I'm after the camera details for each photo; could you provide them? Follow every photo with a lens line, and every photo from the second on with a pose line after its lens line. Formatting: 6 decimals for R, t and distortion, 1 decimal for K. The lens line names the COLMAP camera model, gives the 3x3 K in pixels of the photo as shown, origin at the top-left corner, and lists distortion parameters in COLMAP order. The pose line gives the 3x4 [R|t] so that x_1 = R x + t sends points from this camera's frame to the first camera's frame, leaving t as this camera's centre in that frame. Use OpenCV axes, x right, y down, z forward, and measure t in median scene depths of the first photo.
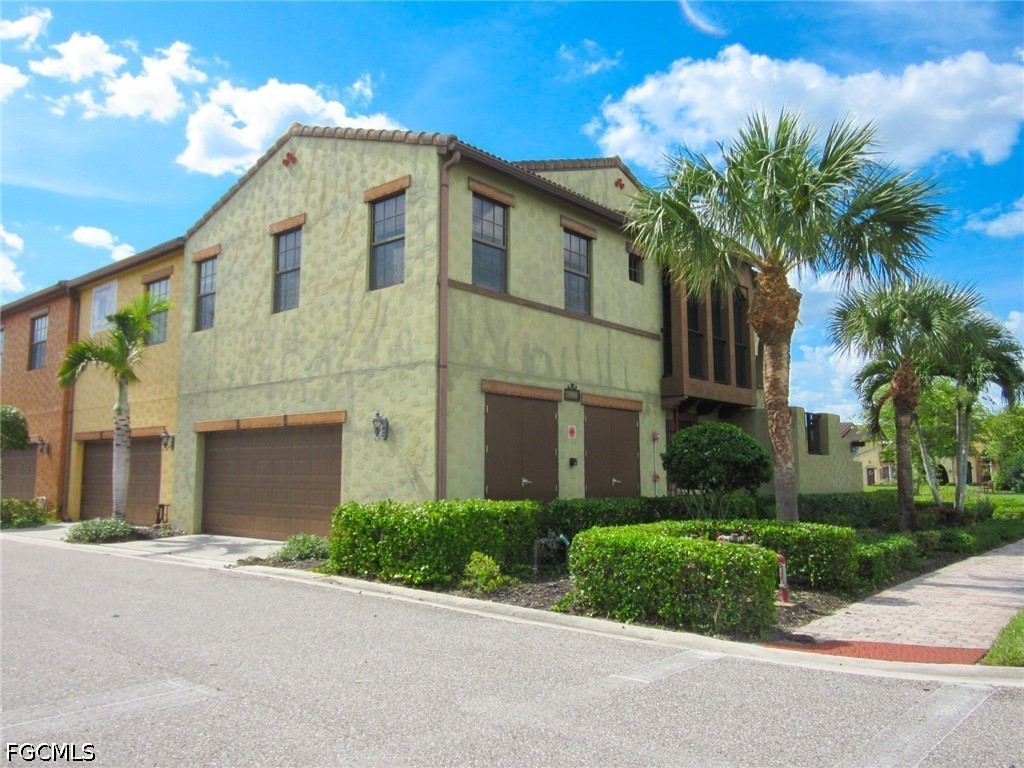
lens RADIAL K [[802.3, 0, 521.7], [0, 802.3, 382.7], [0, 0, 1]] dist [-0.049104, 0.008390]
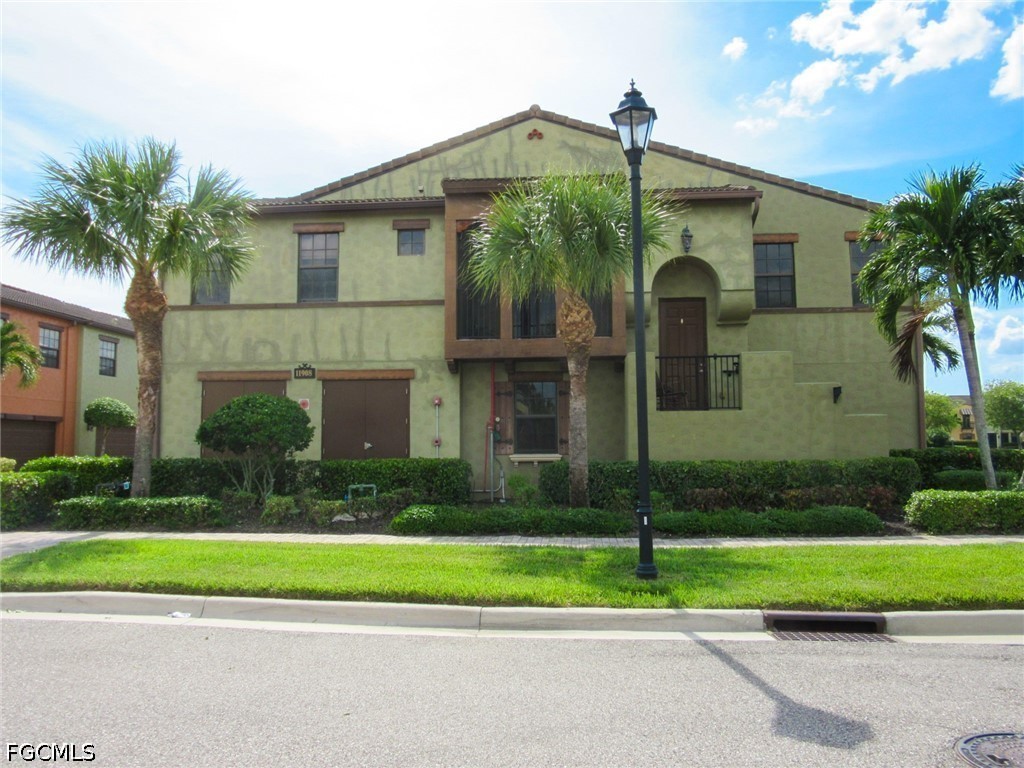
lens RADIAL K [[863.1, 0, 512.0], [0, 863.1, 384.0], [0, 0, 1]] dist [0.001819, 0.001293]
pose [[0.561766, -0.075709, -0.823825, 1.284312], [0.098778, 0.994818, -0.024067, 0.092045], [0.821378, -0.067856, 0.566333, 0.525115]]
